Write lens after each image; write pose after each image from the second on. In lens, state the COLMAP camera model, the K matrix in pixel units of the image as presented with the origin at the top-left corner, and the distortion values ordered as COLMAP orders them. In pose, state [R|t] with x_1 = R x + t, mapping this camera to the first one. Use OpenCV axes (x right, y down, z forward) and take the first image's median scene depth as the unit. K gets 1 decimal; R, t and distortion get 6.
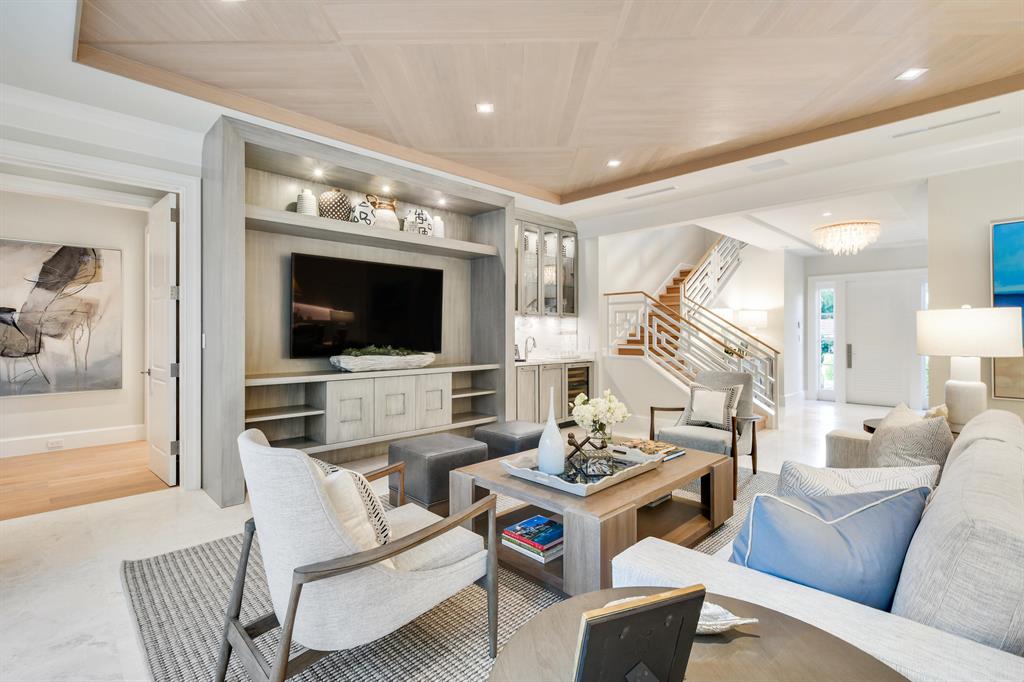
lens RADIAL K [[470.6, 0, 497.9], [0, 470.6, 332.4], [0, 0, 1]] dist [0.000133, -0.000245]
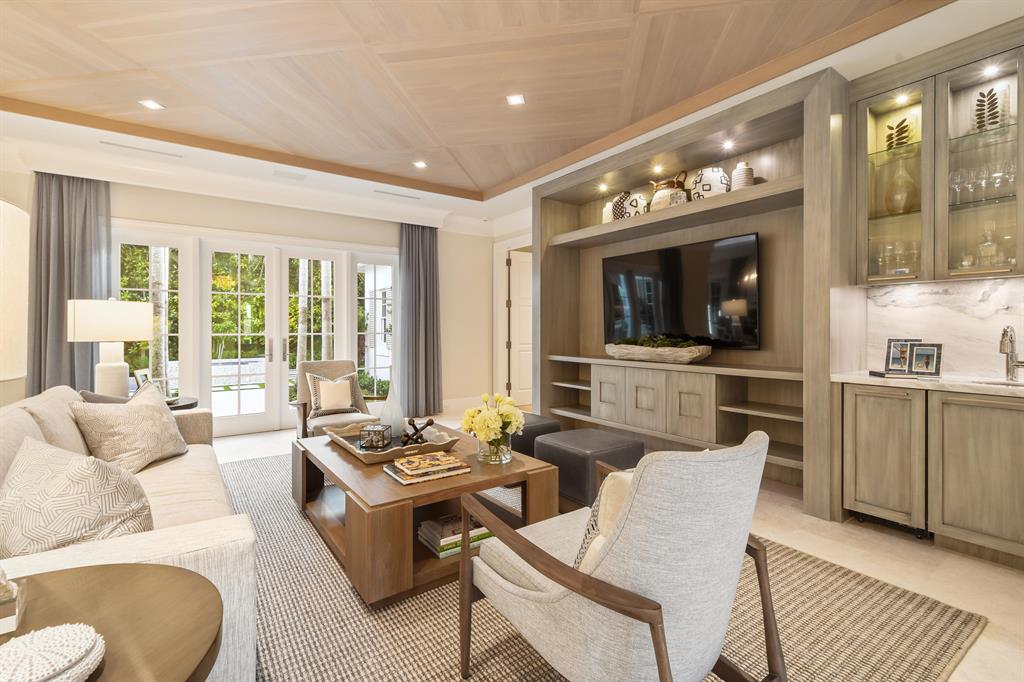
lens RADIAL K [[470.0, 0, 514.2], [0, 470.0, 327.0], [0, 0, 1]] dist [0.011745, 0.000002]
pose [[-0.138834, 0.000730, -0.990315, 0.679925], [0.011133, 0.999938, -0.000824, 0.007216], [0.990253, -0.011140, -0.138833, 0.780303]]
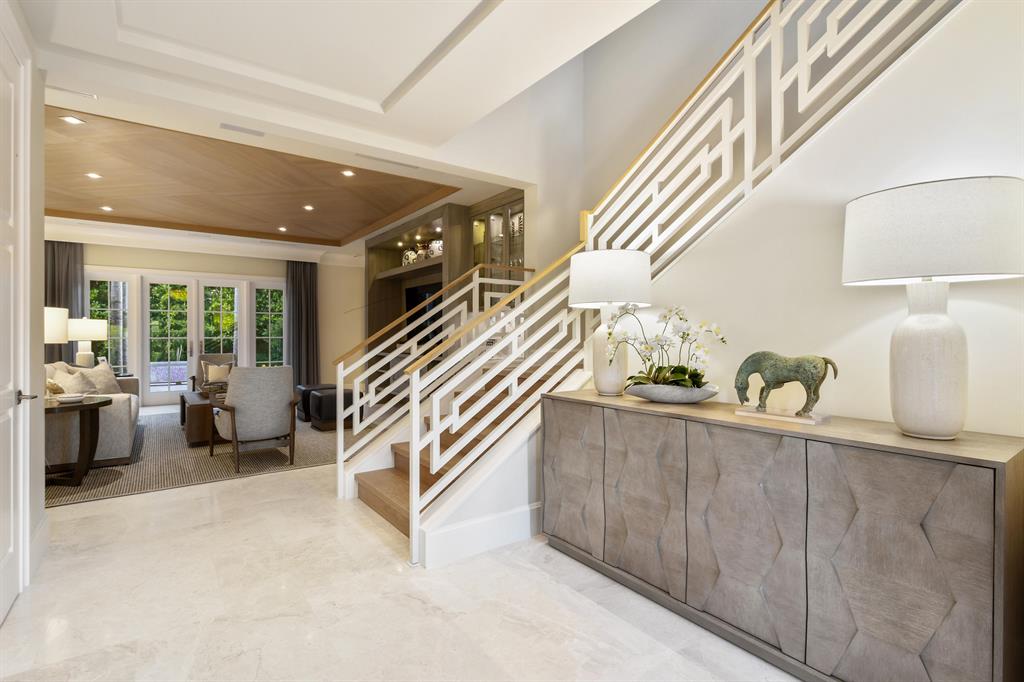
lens RADIAL K [[470.6, 0, 497.9], [0, 470.6, 332.4], [0, 0, 1]] dist [0.000133, -0.000245]
pose [[-0.120666, -0.000104, -0.992693, 1.185618], [0.012164, 0.999925, -0.001583, 0.014137], [0.992619, -0.012266, -0.120656, 1.344232]]
